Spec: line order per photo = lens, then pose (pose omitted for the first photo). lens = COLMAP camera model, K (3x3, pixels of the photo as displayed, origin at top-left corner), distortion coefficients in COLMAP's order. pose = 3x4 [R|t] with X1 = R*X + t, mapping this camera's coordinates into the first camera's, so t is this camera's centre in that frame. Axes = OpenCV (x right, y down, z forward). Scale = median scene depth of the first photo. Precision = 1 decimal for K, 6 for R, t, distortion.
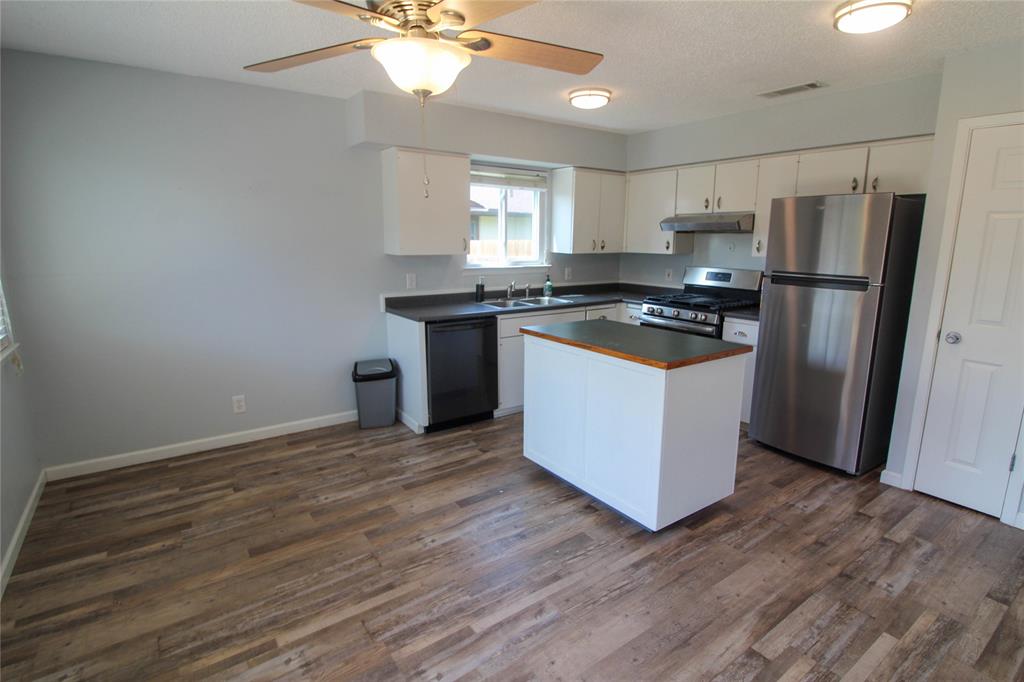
lens RADIAL K [[521.6, 0, 516.2], [0, 521.6, 338.2], [0, 0, 1]] dist [-0.005484, -0.007240]
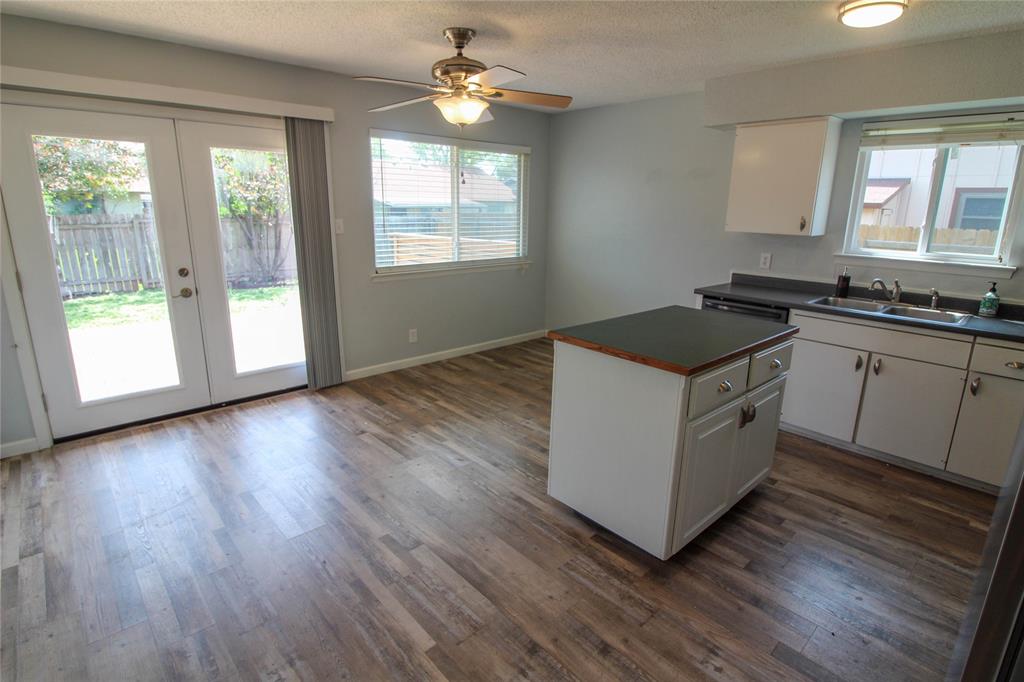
lens RADIAL K [[521.6, 0, 518.6], [0, 521.6, 341.1], [0, 0, 1]] dist [-0.005484, -0.007240]
pose [[0.103368, 0.239459, -0.965388, 1.292477], [-0.210382, 0.953891, 0.214080, -0.141311], [0.972139, 0.180972, 0.148980, 0.793611]]
